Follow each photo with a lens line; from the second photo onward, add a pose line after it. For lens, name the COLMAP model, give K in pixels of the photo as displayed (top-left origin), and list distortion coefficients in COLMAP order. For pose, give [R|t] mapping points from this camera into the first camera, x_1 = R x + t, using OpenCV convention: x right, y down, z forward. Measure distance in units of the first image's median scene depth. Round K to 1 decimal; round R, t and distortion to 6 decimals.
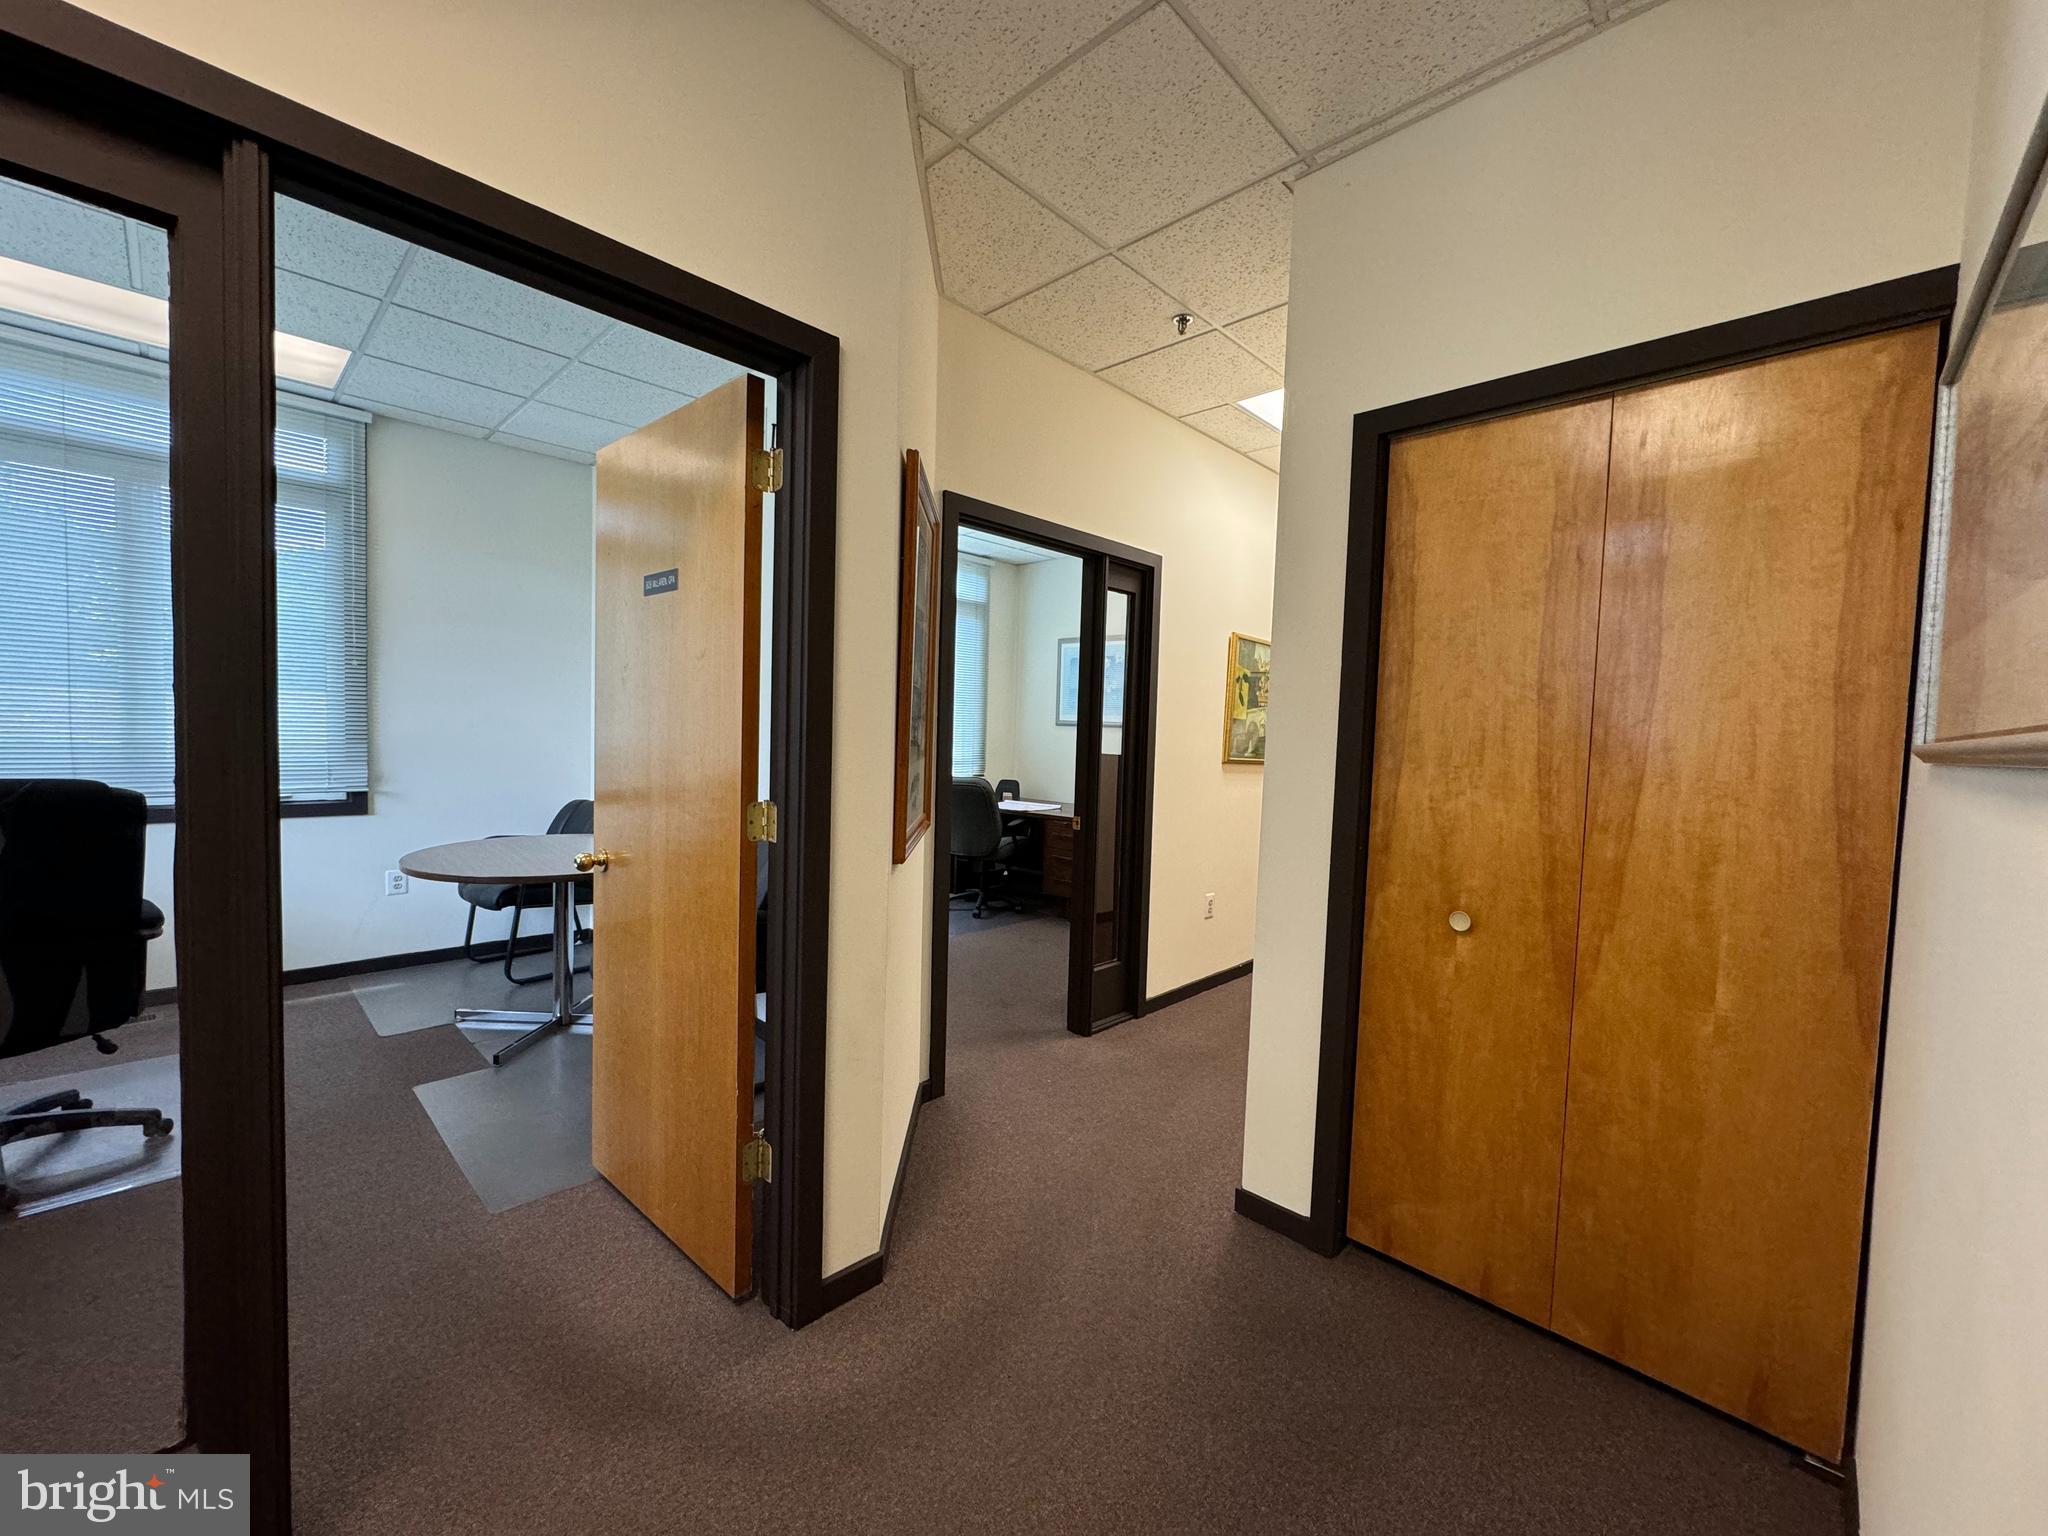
lens RADIAL K [[820.2, 0, 1027.5], [0, 820.2, 774.5], [0, 0, 1]] dist [-0.002677, -0.000034]
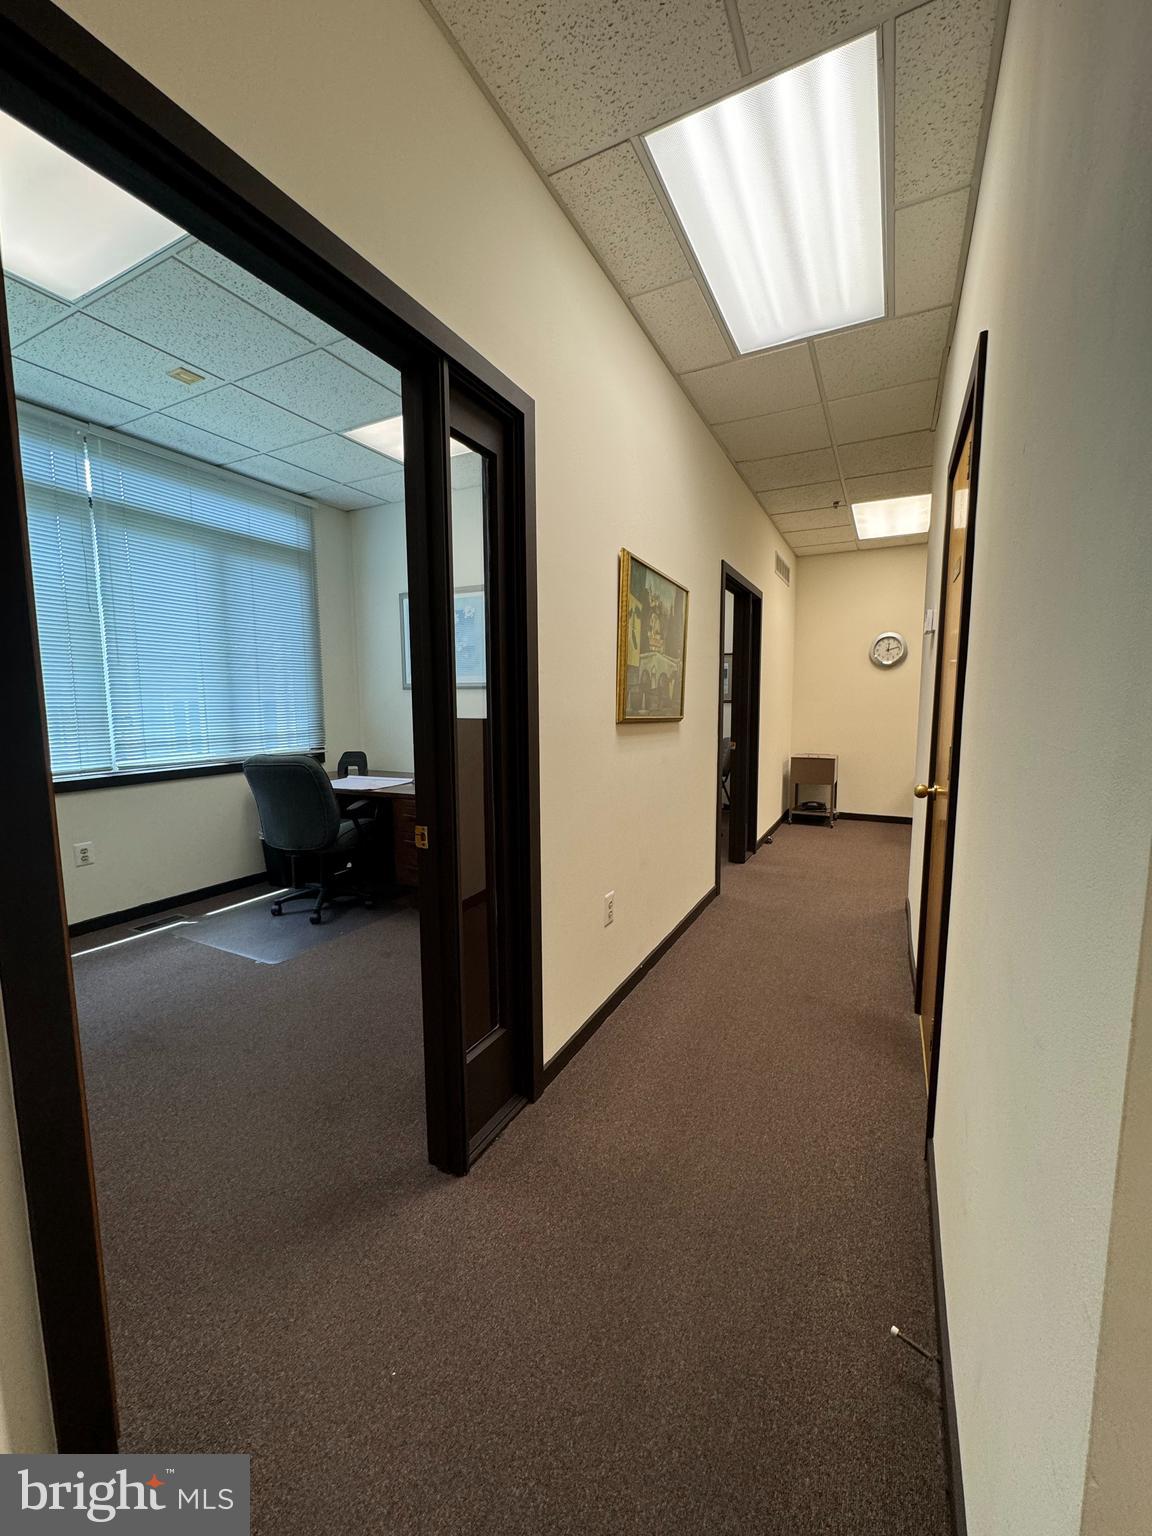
lens RADIAL K [[615.1, 0, 578.4], [0, 615.1, 769.6], [0, 0, 1]] dist [-0.002677, -0.000034]
pose [[0.958400, -0.065517, 0.277809, 0.040646], [0.049160, 0.996644, 0.065448, -0.009917], [-0.281165, -0.049068, 0.958404, 0.456960]]
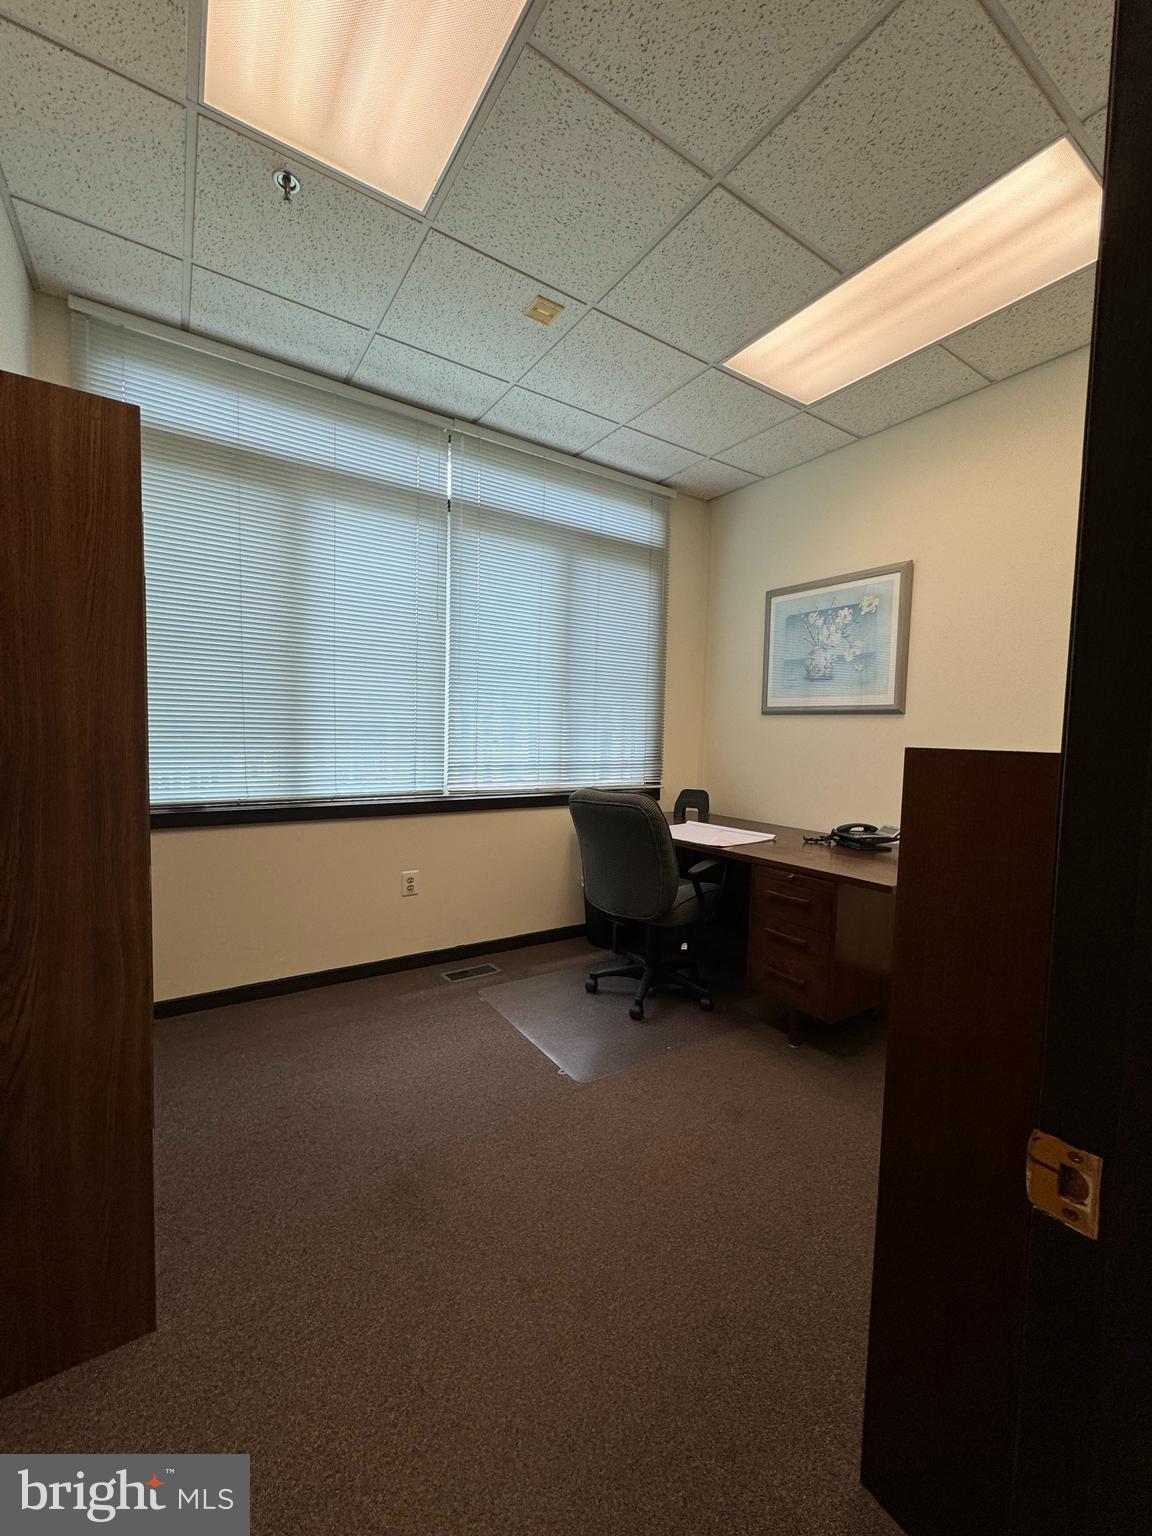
lens RADIAL K [[615.1, 0, 570.4], [0, 615.1, 761.2], [0, 0, 1]] dist [-0.002677, -0.000034]
pose [[0.972673, 0.005706, -0.232109, -0.005161], [-0.009389, 0.999847, -0.014768, -0.015903], [0.231989, 0.016544, 0.972578, 0.722230]]
